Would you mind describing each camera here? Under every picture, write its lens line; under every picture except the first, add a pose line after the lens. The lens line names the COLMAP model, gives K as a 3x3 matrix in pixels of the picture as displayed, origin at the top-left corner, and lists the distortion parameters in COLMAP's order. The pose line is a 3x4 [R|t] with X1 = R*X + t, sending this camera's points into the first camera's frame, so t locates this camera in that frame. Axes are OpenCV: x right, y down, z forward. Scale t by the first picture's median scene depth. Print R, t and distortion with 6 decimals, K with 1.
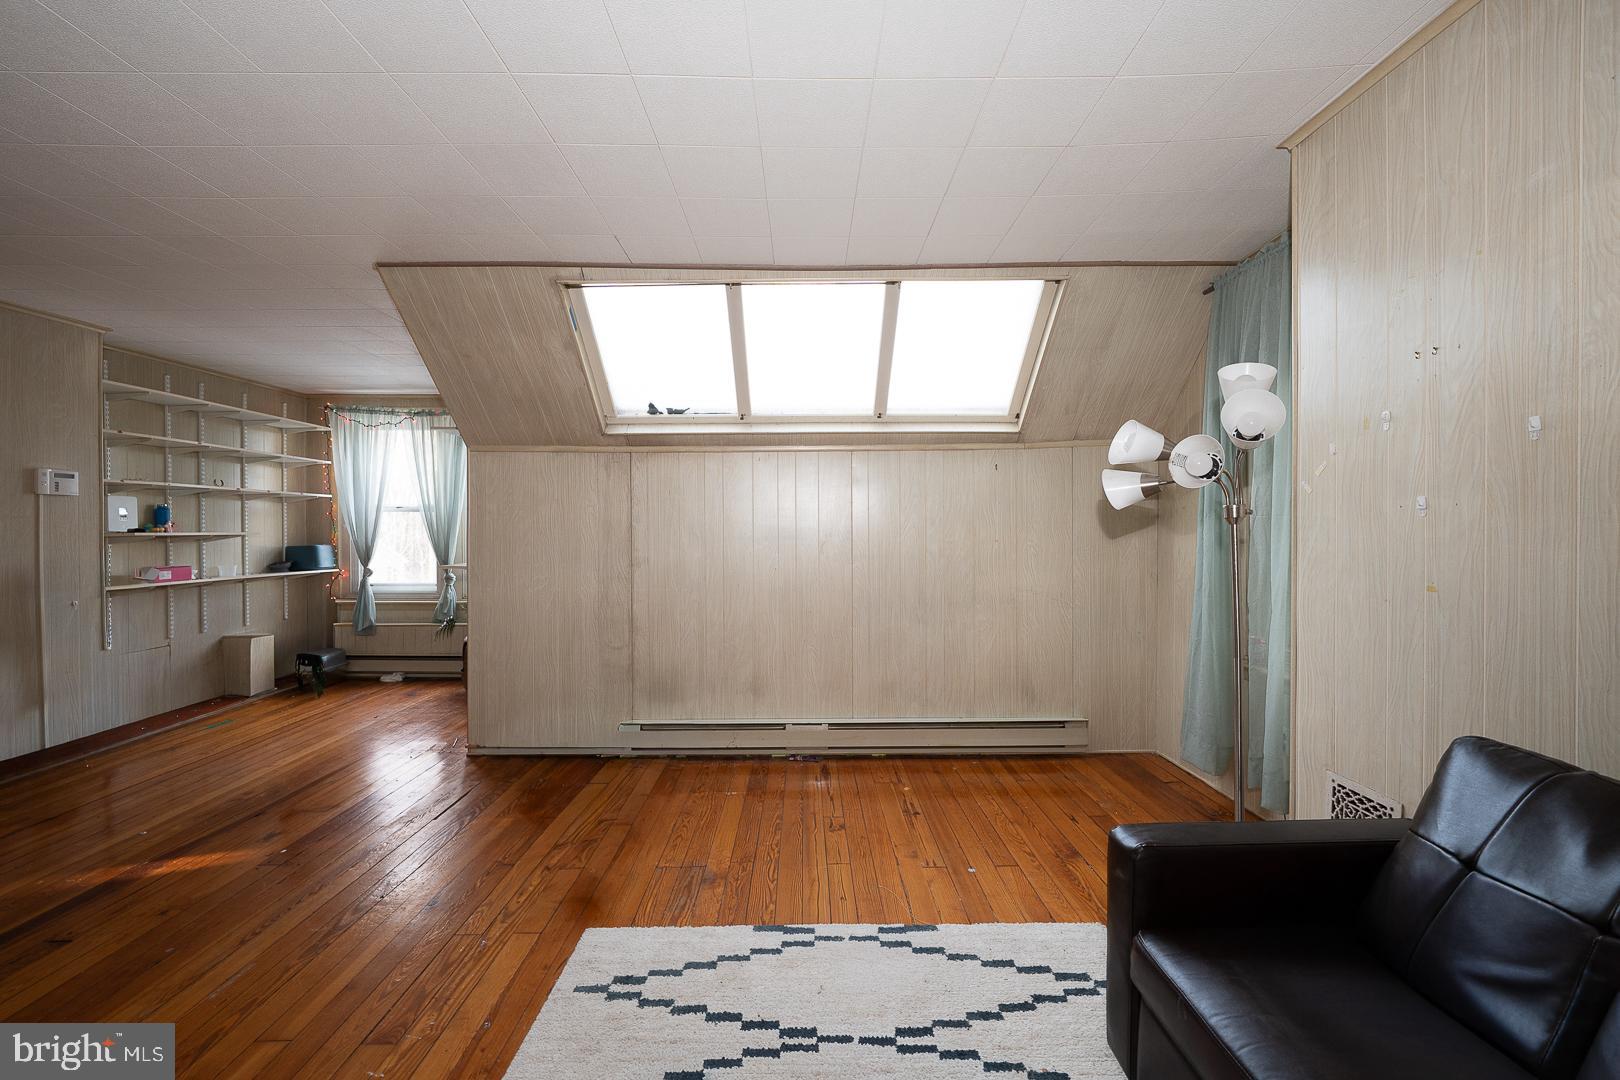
lens RADIAL K [[657.5, 0, 811.4], [0, 657.5, 536.2], [0, 0, 1]] dist [-0.003714, -0.000160]
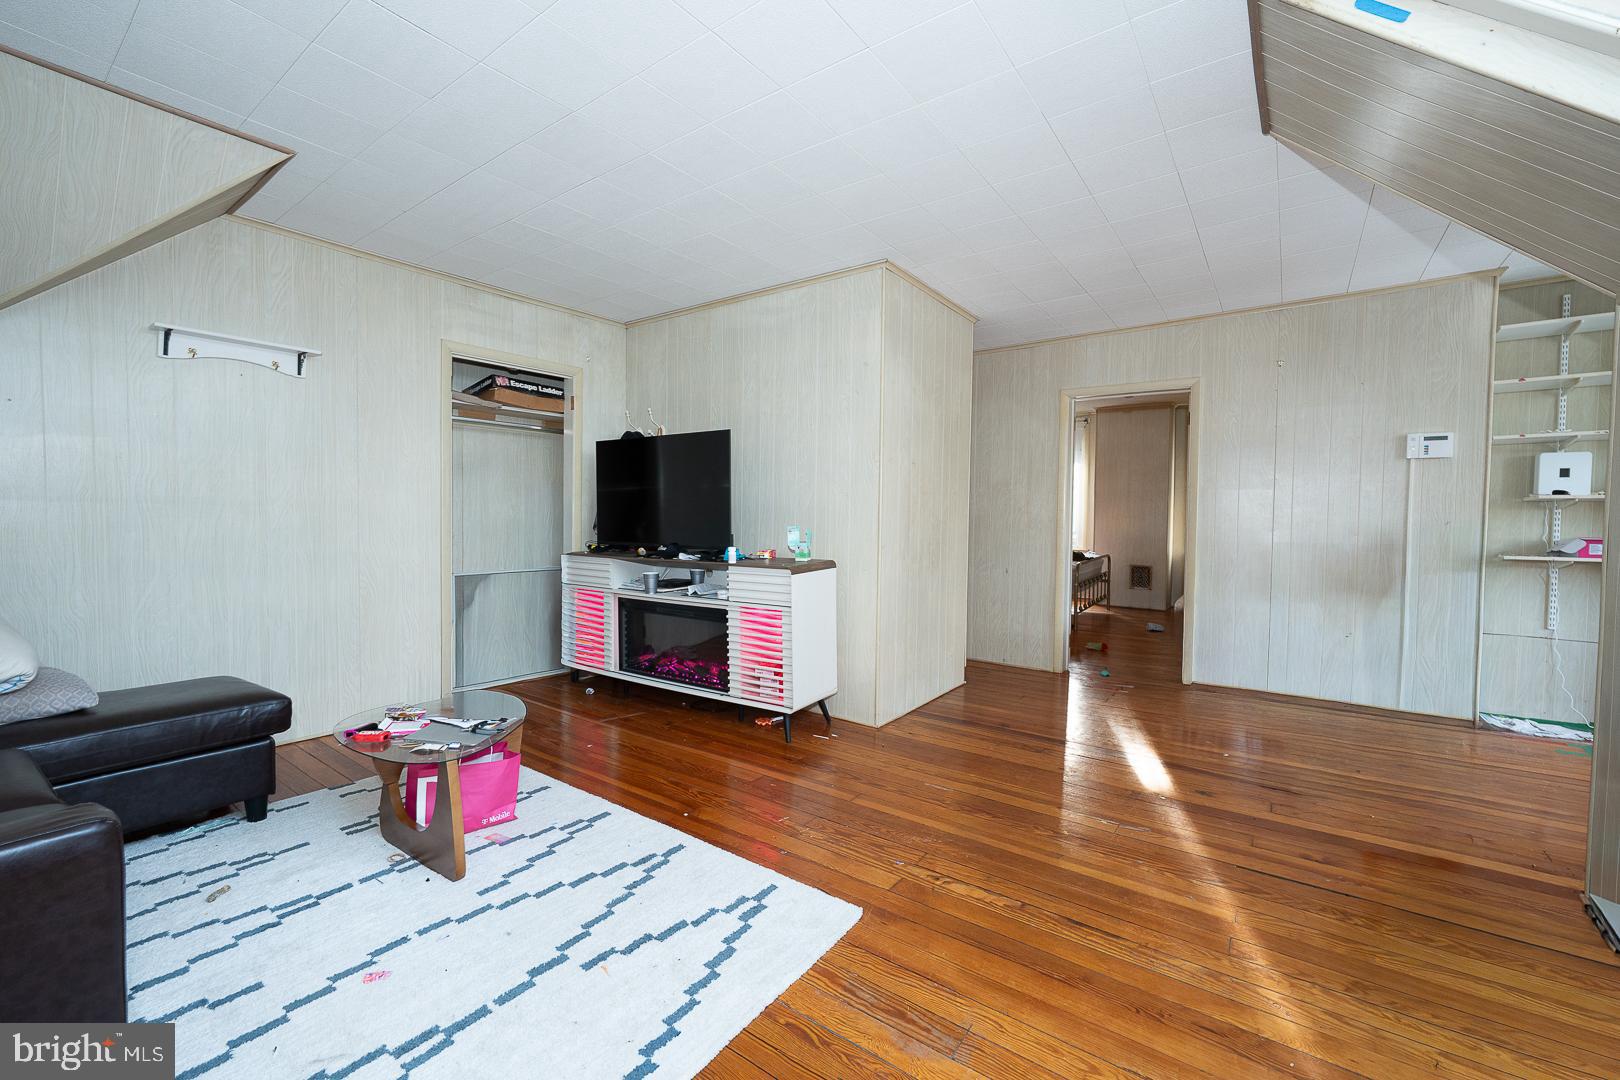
lens RADIAL K [[657.5, 0, 814.9], [0, 657.5, 536.4], [0, 0, 1]] dist [-0.003714, -0.000160]
pose [[-0.591170, 0.024469, -0.806176, 0.451443], [-0.015759, 0.998998, 0.041877, 0.059611], [0.806393, 0.037461, -0.590192, 1.618018]]
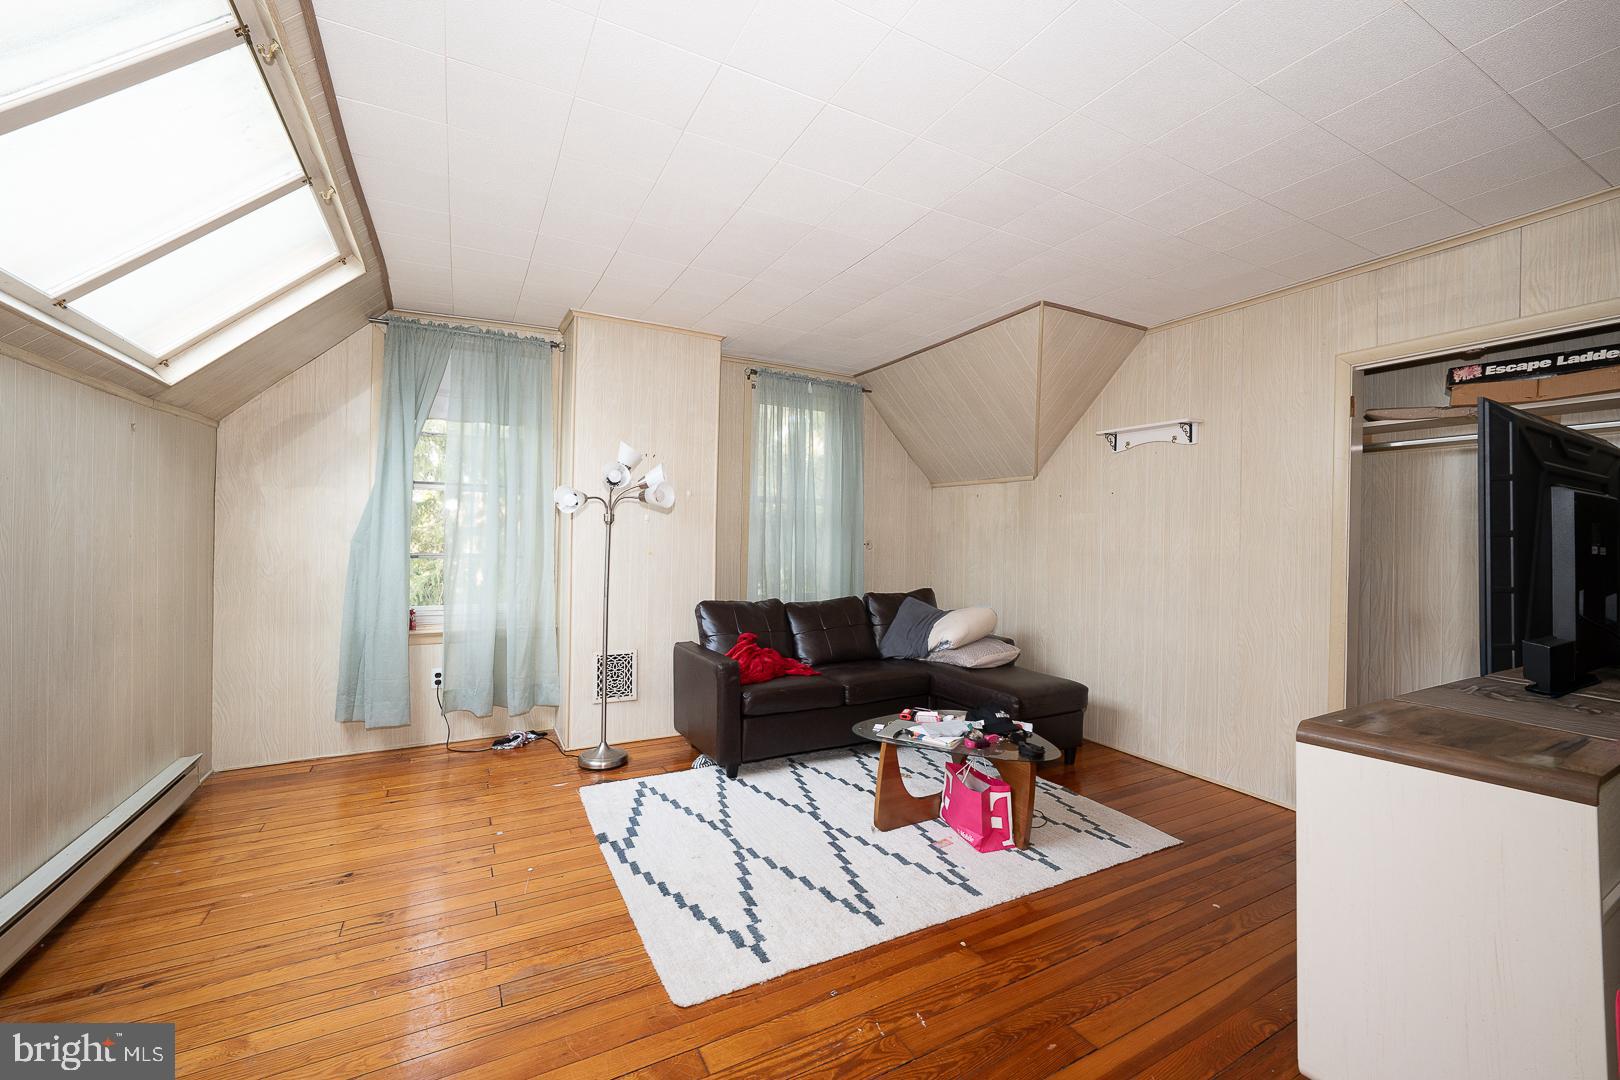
lens RADIAL K [[657.5, 0, 810.8], [0, 657.5, 534.7], [0, 0, 1]] dist [-0.003714, -0.000160]
pose [[-0.471227, 0.000200, 0.882012, -1.271872], [-0.004330, 0.999987, -0.002541, 0.009269], [-0.882001, -0.005017, -0.471220, 1.383691]]
